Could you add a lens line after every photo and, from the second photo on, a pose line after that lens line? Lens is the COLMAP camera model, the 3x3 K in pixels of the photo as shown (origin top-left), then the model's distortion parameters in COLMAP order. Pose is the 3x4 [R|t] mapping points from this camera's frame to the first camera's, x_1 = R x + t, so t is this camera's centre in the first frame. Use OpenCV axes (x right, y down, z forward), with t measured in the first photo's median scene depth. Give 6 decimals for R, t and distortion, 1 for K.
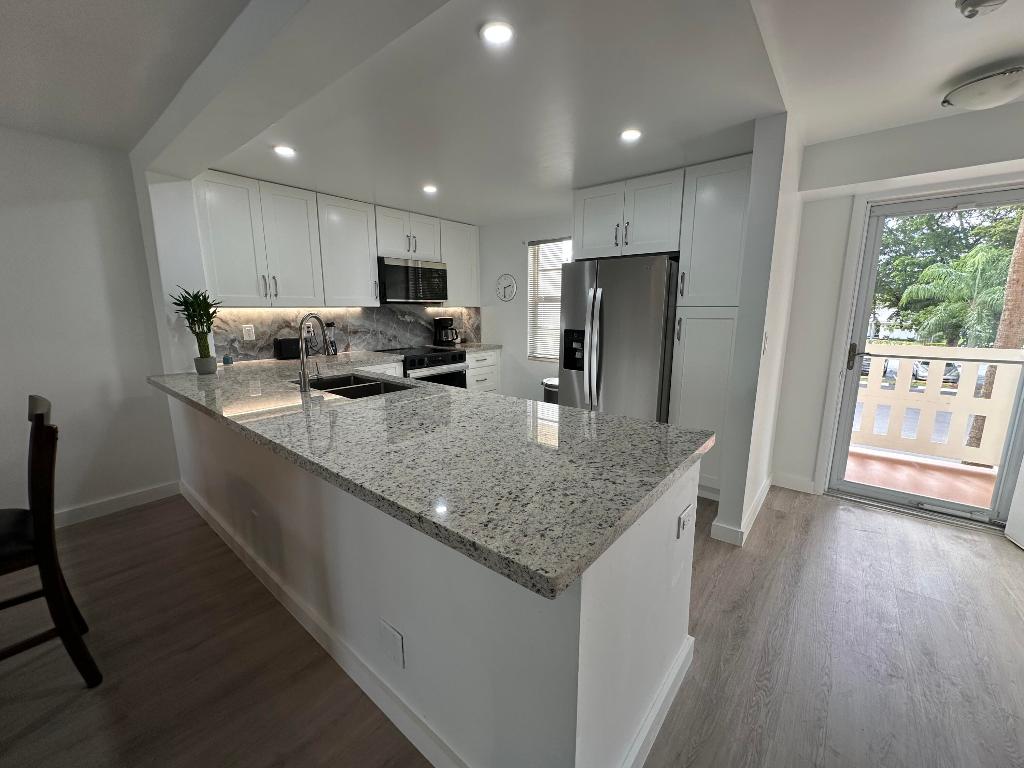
lens RADIAL K [[407.8, 0, 512.8], [0, 407.8, 383.0], [0, 0, 1]] dist [-0.002097, 0.000397]
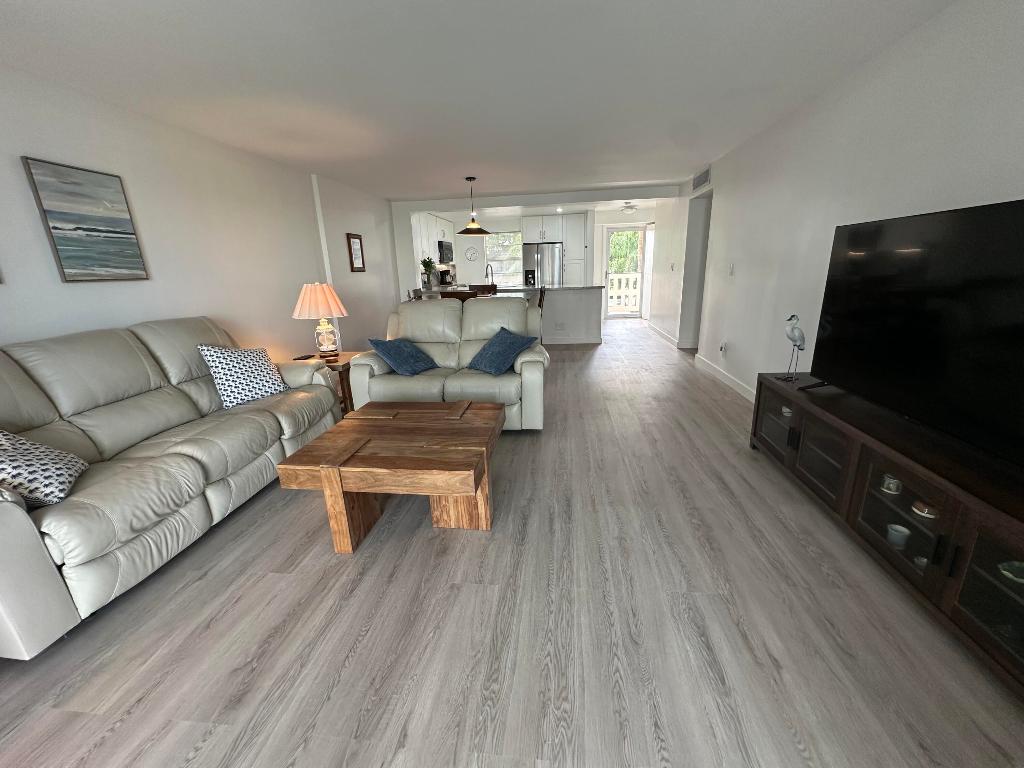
lens RADIAL K [[407.8, 0, 512.8], [0, 407.8, 383.0], [0, 0, 1]] dist [-0.002097, 0.000397]
pose [[0.839498, -0.174233, 0.514671, -1.539674], [0.130915, 0.984150, 0.119627, 0.282257], [-0.527356, -0.033049, 0.849001, -1.332557]]
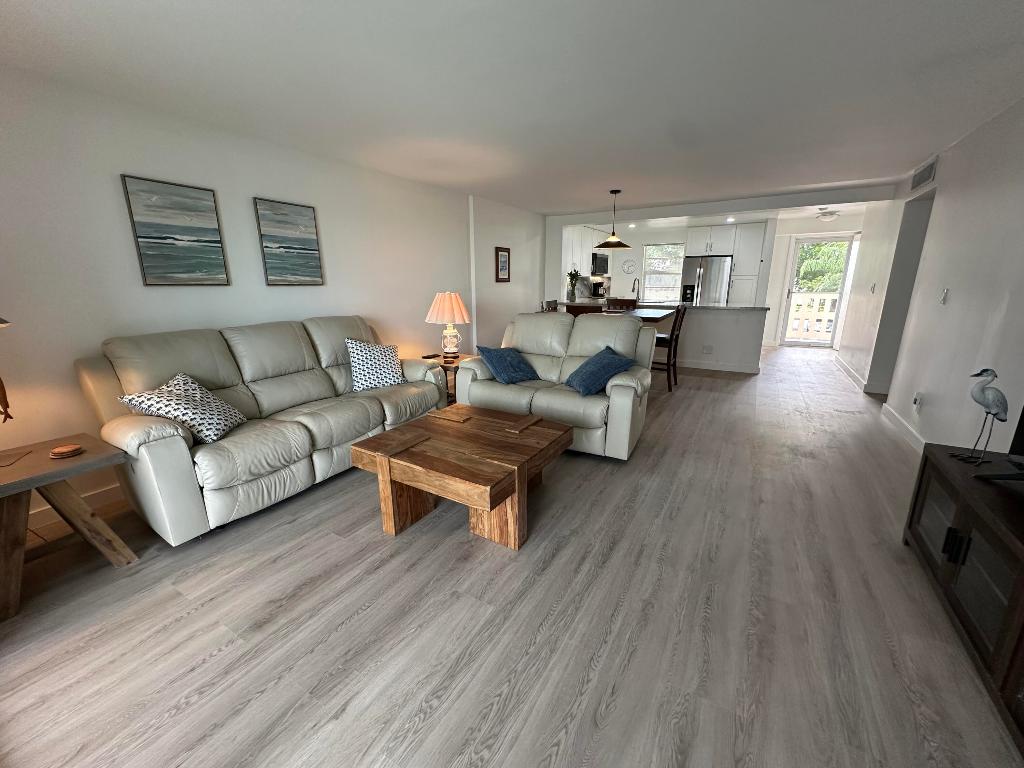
lens RADIAL K [[407.8, 0, 512.8], [0, 407.8, 383.0], [0, 0, 1]] dist [-0.002097, 0.000397]
pose [[0.987909, -0.041505, 0.149377, -1.364811], [0.032094, 0.997377, 0.064871, 0.281048], [-0.151678, -0.059293, 0.986650, -1.387171]]
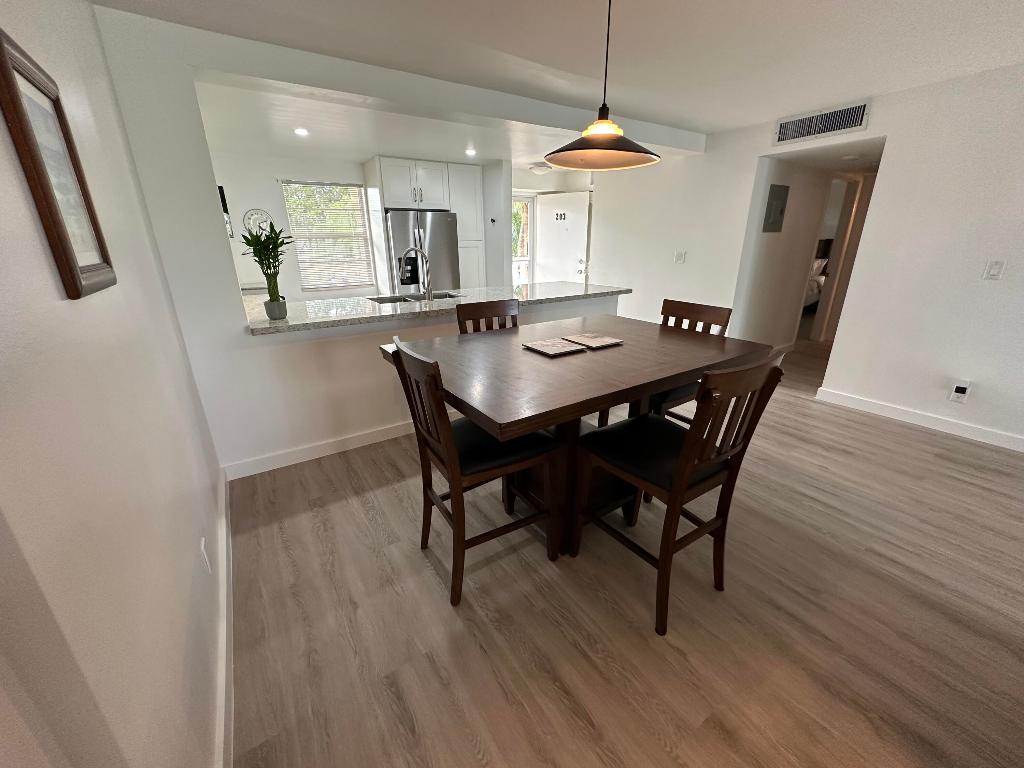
lens RADIAL K [[410.4, 0, 505.0], [0, 410.4, 387.9], [0, 0, 1]] dist [-0.000135, 0.000148]
pose [[0.298185, -0.324484, 0.897661, -1.328440], [0.180359, 0.942656, 0.280837, -0.038165], [-0.937313, 0.078160, 0.339610, 0.180734]]
